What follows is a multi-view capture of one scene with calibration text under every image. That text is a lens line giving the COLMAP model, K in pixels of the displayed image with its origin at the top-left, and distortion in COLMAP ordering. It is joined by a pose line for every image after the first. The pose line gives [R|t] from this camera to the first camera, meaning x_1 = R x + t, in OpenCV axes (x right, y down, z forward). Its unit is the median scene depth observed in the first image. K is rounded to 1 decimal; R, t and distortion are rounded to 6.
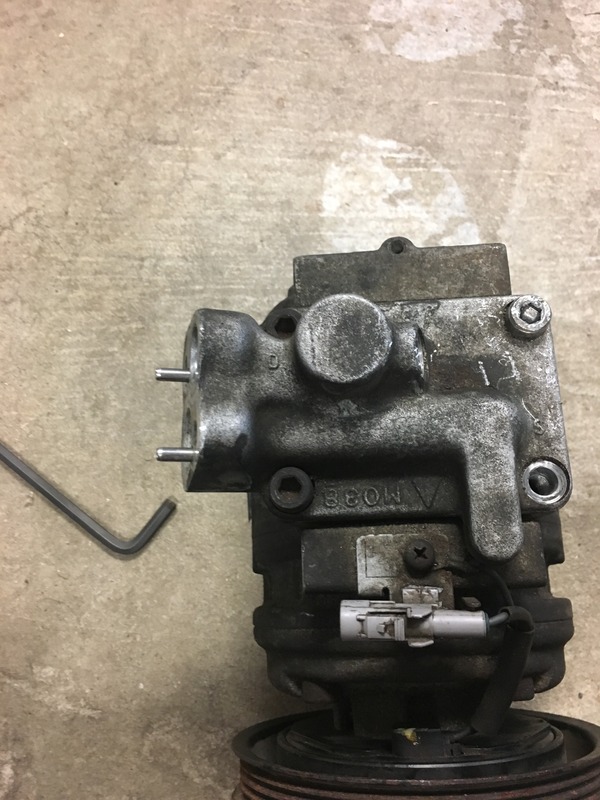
lens RADIAL K [[702.2, 0, 298.1], [0, 702.2, 401.6], [0, 0, 1]] dist [0.084563, -0.145444]
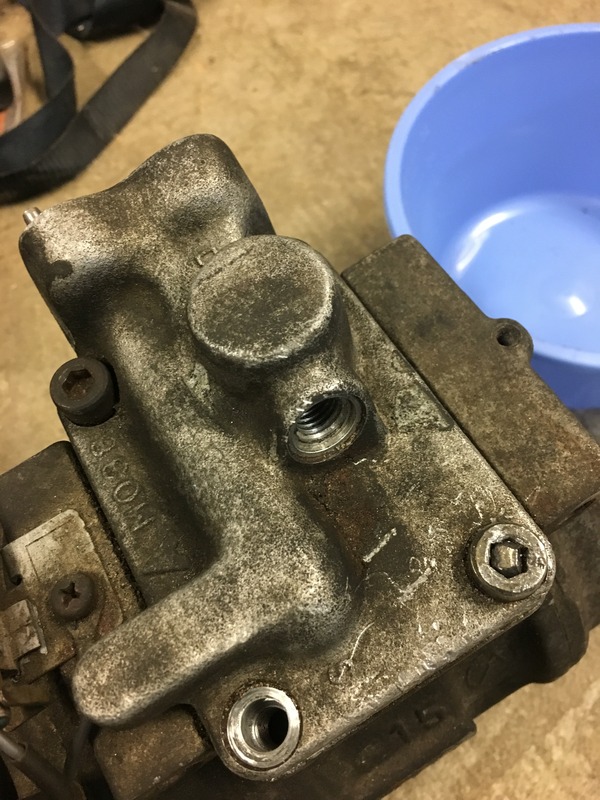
lens RADIAL K [[702.2, 0, 298.1], [0, 702.2, 401.6], [0, 0, 1]] dist [0.084563, -0.145444]
pose [[0.489588, 0.791279, -0.366306, 0.366049], [-0.799655, 0.574943, 0.173185, -0.164159], [0.347643, 0.208129, 0.914236, 0.424895]]
